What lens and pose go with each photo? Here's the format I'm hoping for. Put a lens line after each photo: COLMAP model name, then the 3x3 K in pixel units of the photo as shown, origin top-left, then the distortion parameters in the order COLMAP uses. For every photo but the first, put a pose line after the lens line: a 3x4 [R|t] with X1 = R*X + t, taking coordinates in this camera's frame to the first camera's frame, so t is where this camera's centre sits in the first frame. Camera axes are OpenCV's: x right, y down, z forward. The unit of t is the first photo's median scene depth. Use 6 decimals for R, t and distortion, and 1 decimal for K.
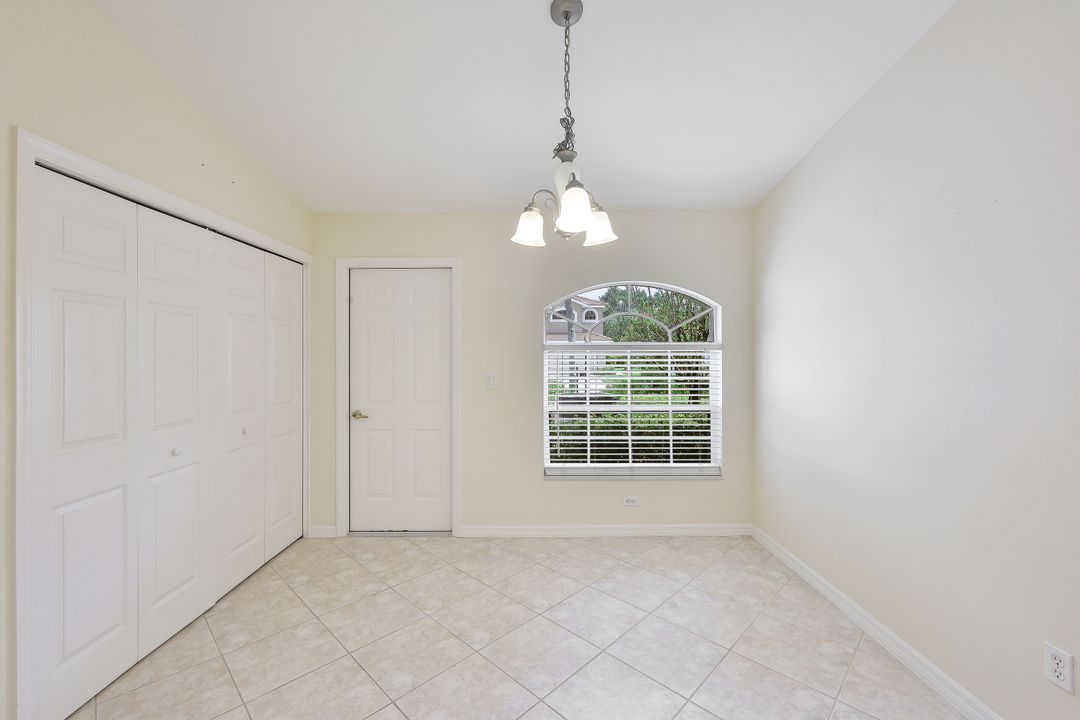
lens RADIAL K [[445.2, 0, 536.6], [0, 445.2, 361.6], [0, 0, 1]] dist [-0.002029, 0.000114]
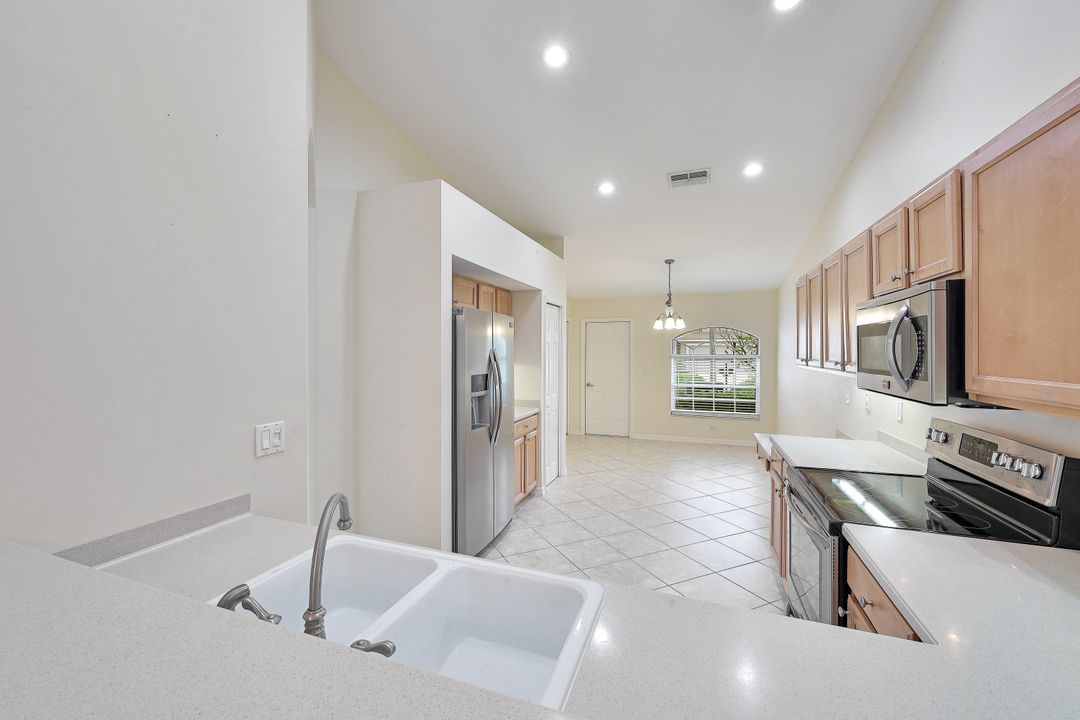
lens RADIAL K [[445.2, 0, 536.6], [0, 445.2, 356.5], [0, 0, 1]] dist [-0.002029, 0.000114]
pose [[0.937424, 0.007543, -0.348109, 0.156917], [-0.007723, 0.999970, 0.000872, -0.029665], [0.348105, 0.001871, 0.937454, -1.317892]]
